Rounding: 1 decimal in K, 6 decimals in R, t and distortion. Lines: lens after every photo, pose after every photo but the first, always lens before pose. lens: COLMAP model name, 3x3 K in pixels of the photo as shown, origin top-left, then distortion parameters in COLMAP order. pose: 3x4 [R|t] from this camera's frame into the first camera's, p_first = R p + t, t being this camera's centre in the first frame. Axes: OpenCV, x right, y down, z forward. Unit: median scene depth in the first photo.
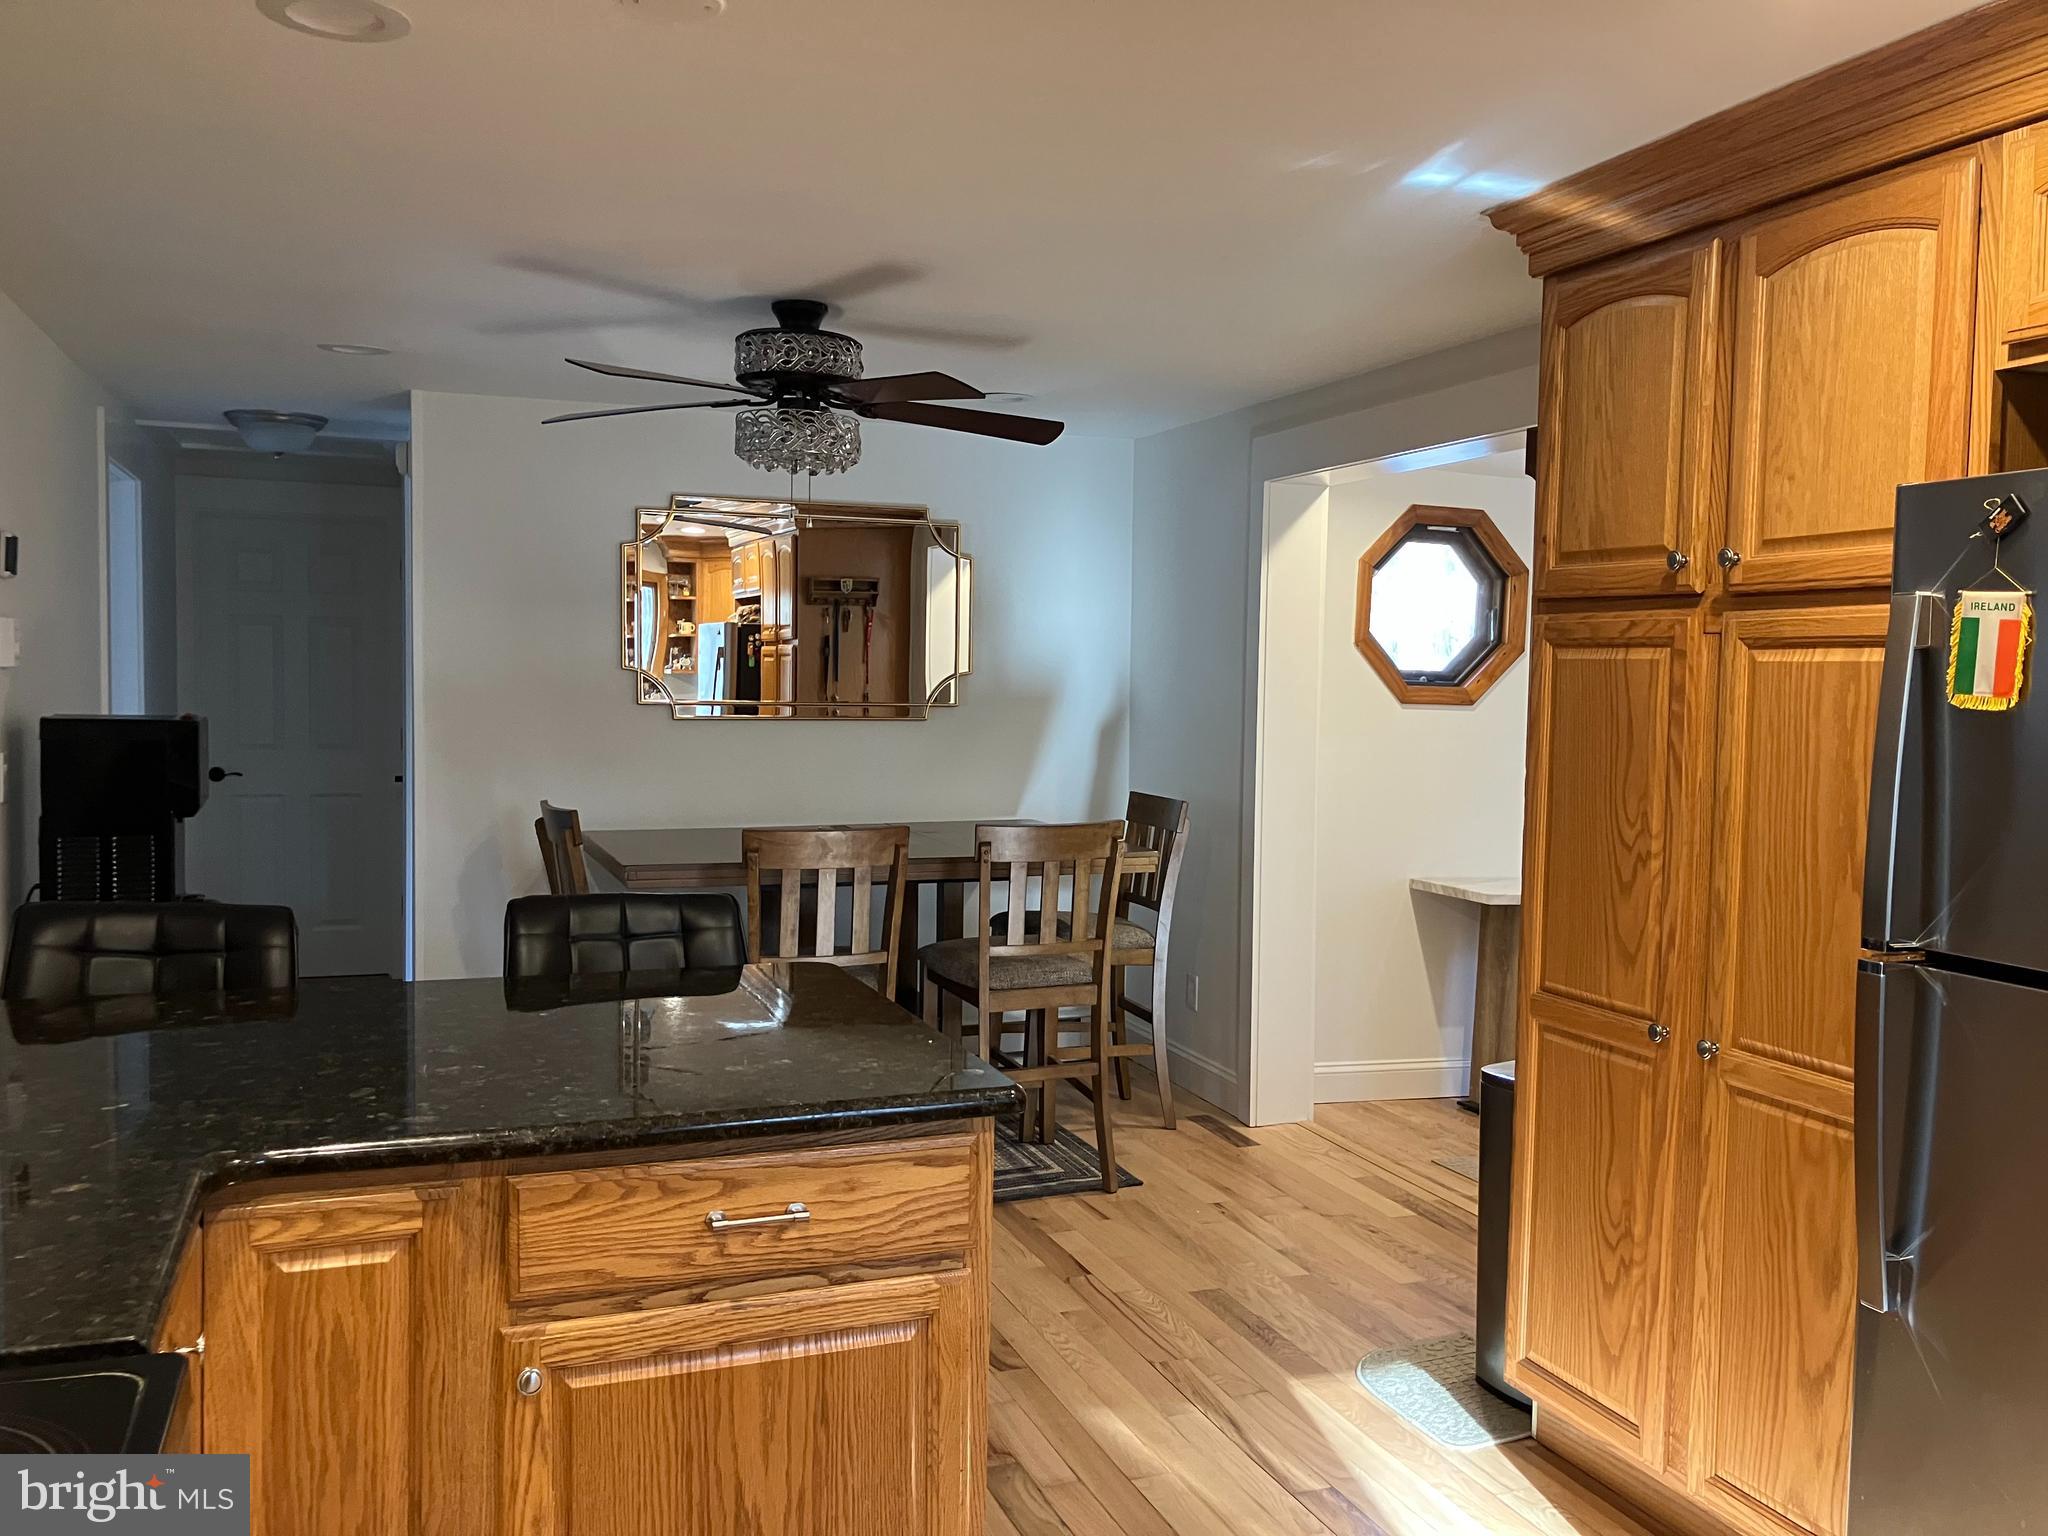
lens RADIAL K [[1690.1, 0, 1033.5], [0, 1690.1, 774.8], [0, 0, 1]] dist [0.024906, -0.027326]
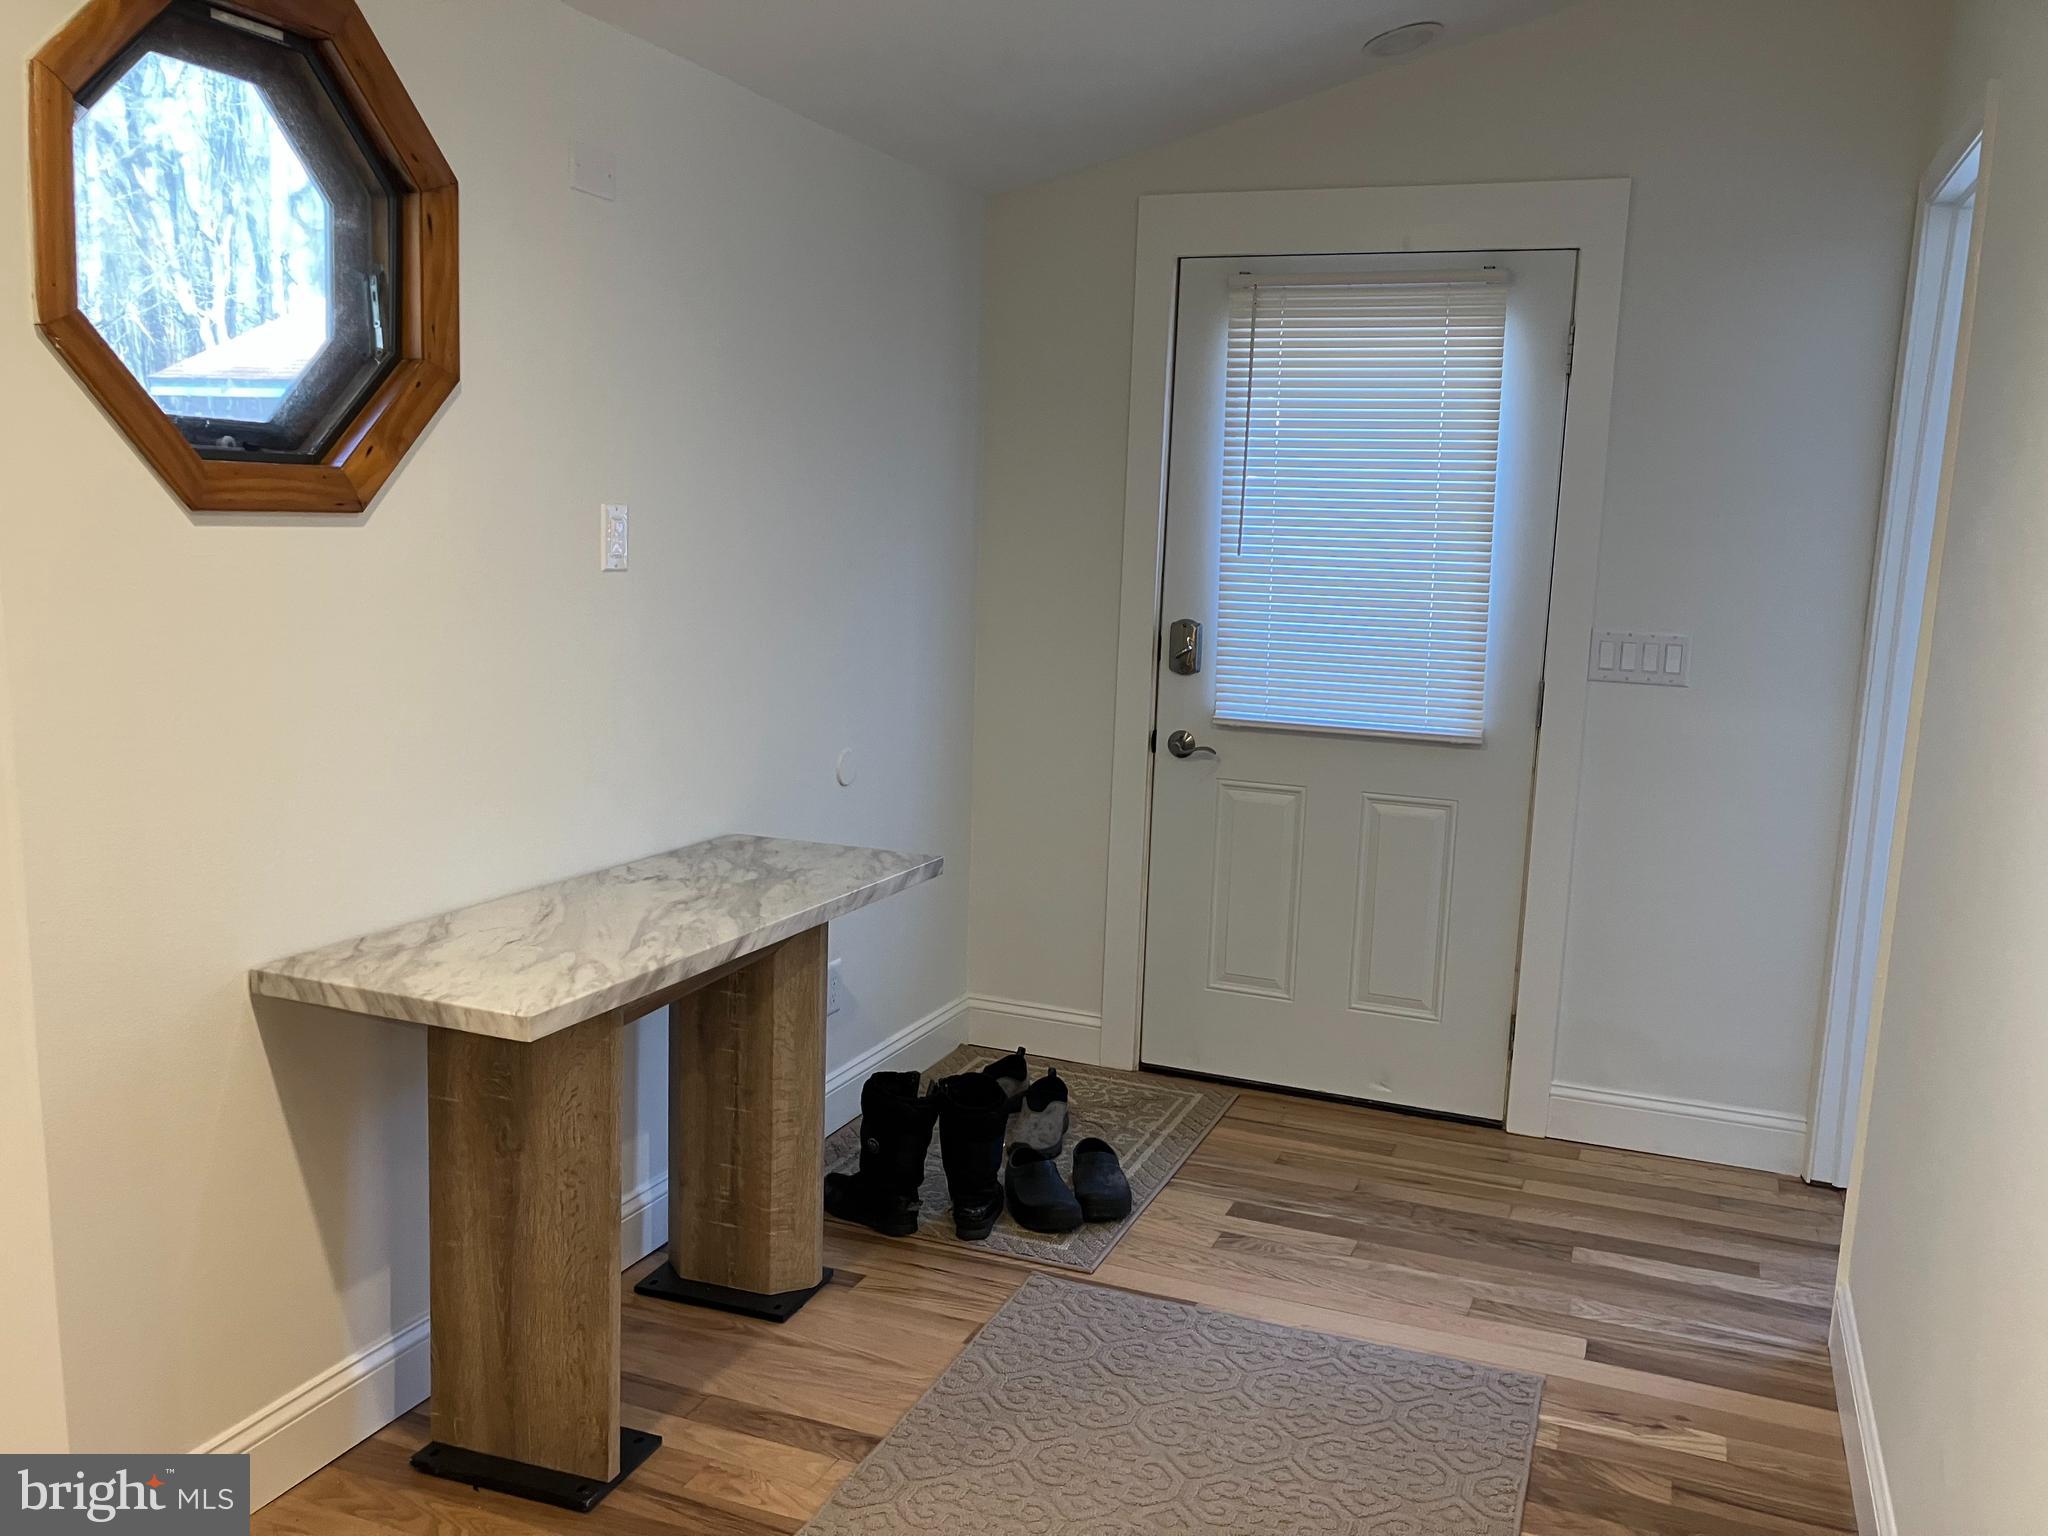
lens RADIAL K [[1690.1, 0, 1002.2], [0, 1690.1, 778.1], [0, 0, 1]] dist [0.024906, -0.027326]
pose [[0.687788, -0.122844, 0.715442, 0.068938], [0.024911, 0.988991, 0.145865, -0.033439], [-0.725484, -0.082501, 0.683276, 0.610012]]
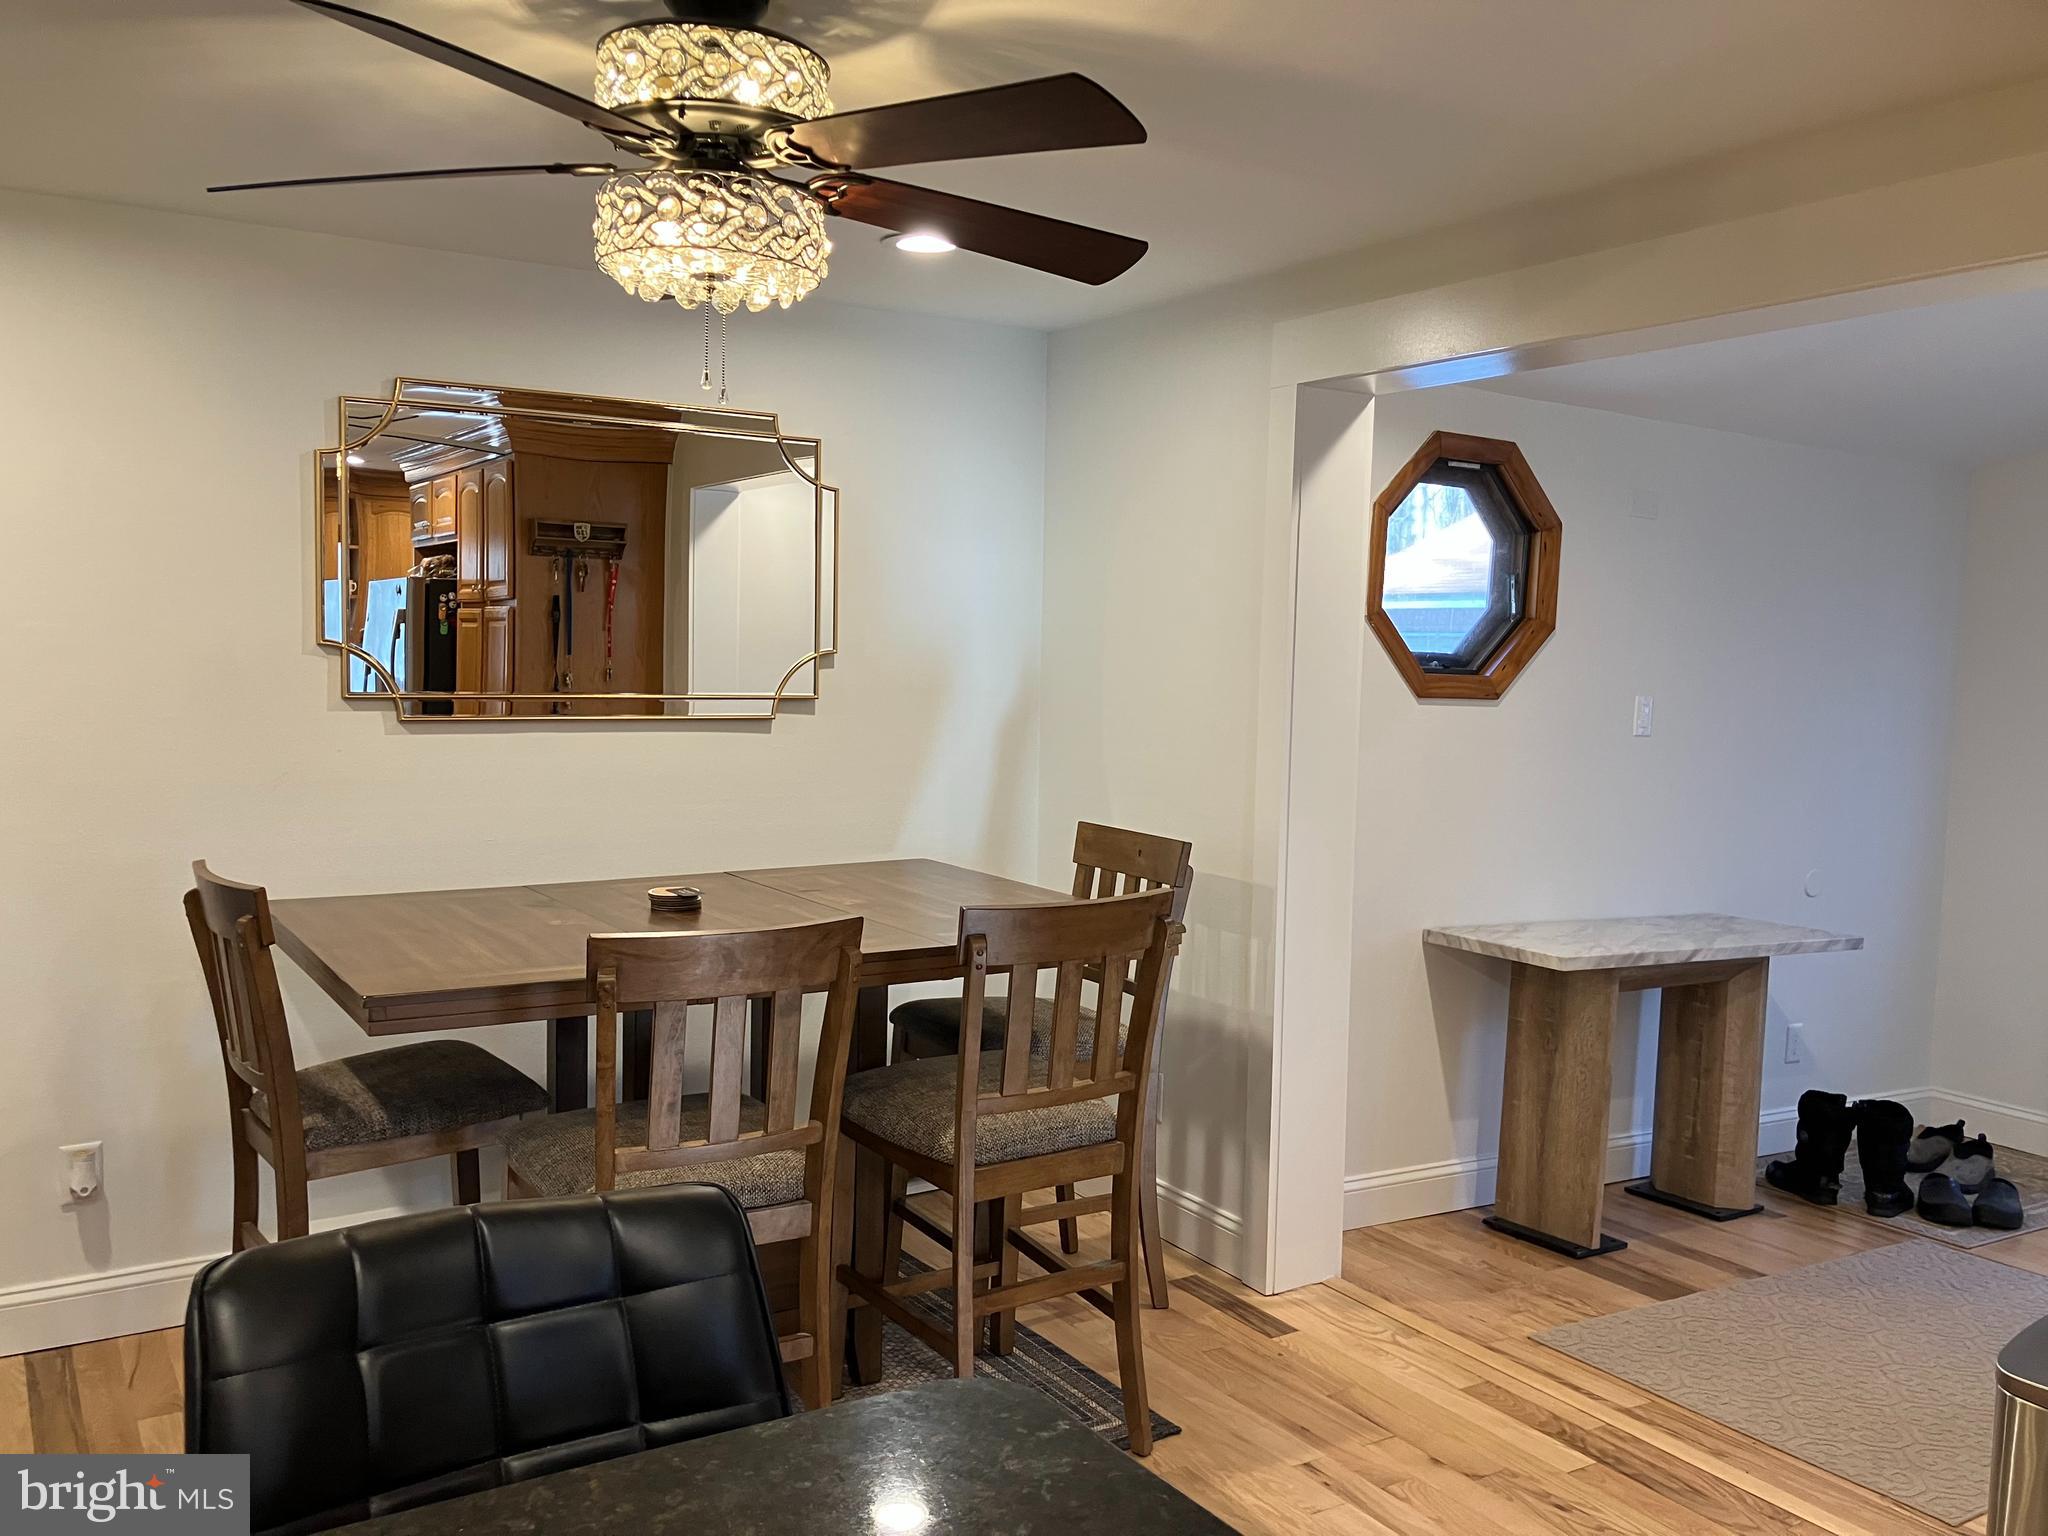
lens RADIAL K [[1690.1, 0, 1009.9], [0, 1690.1, 785.5], [0, 0, 1]] dist [0.024906, -0.027326]
pose [[0.981683, -0.009257, 0.190296, -0.100772], [0.003971, 0.999596, 0.028141, -0.024510], [-0.190479, -0.026870, 0.981323, 0.293230]]
